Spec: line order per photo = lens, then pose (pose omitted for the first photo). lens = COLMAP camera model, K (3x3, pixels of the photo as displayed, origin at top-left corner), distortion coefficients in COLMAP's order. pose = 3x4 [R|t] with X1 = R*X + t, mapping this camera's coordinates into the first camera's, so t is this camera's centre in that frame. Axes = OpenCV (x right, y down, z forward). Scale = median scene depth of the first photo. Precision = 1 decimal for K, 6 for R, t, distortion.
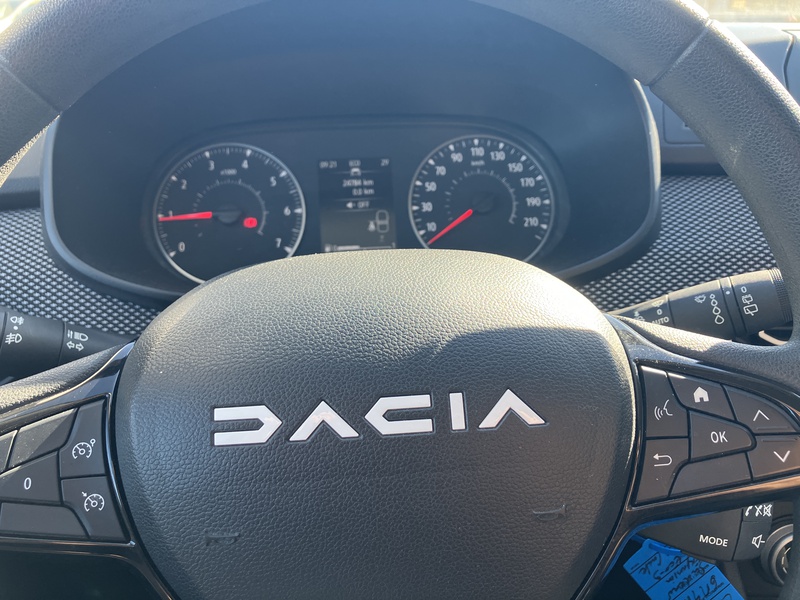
lens RADIAL K [[655.4, 0, 402.7], [0, 655.4, 315.8], [0, 0, 1]] dist [0.020208, -0.006689]
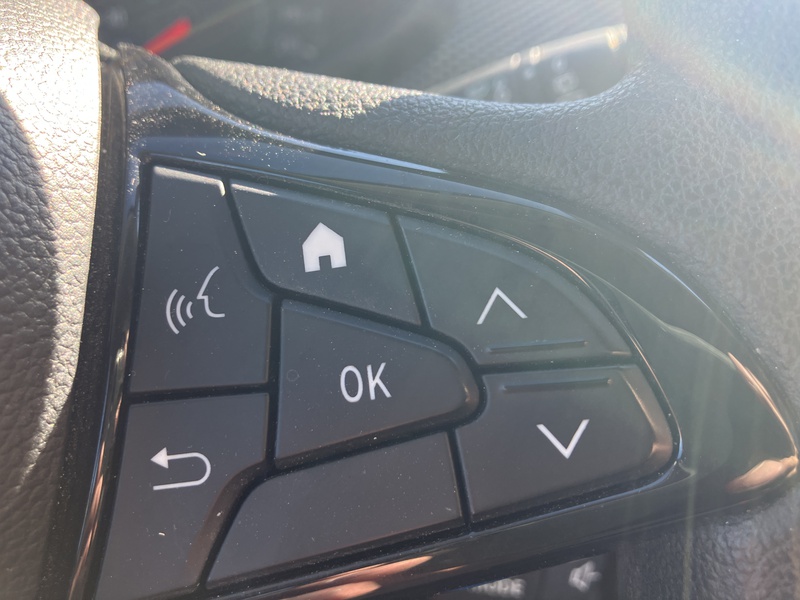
lens RADIAL K [[654.2, 0, 400.0], [0, 654.2, 300.0], [0, 0, 1]] dist [-0.004653, -0.002951]
pose [[0.994457, -0.031409, 0.100345, 0.460107], [0.023555, 0.996634, 0.078526, 0.122303], [-0.102473, -0.075727, 0.991849, 0.699062]]
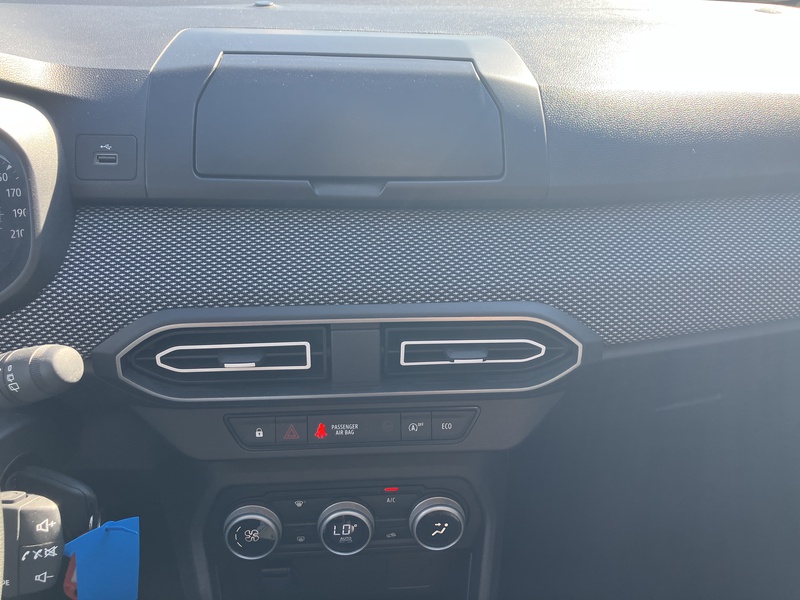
lens RADIAL K [[654.2, 0, 400.0], [0, 654.2, 300.0], [0, 0, 1]] dist [-0.004653, -0.002951]
pose [[0.988737, -0.027779, 0.147060, 1.310608], [0.003133, 0.986249, 0.165236, -0.430906], [-0.149628, -0.162915, 0.975228, -0.182529]]
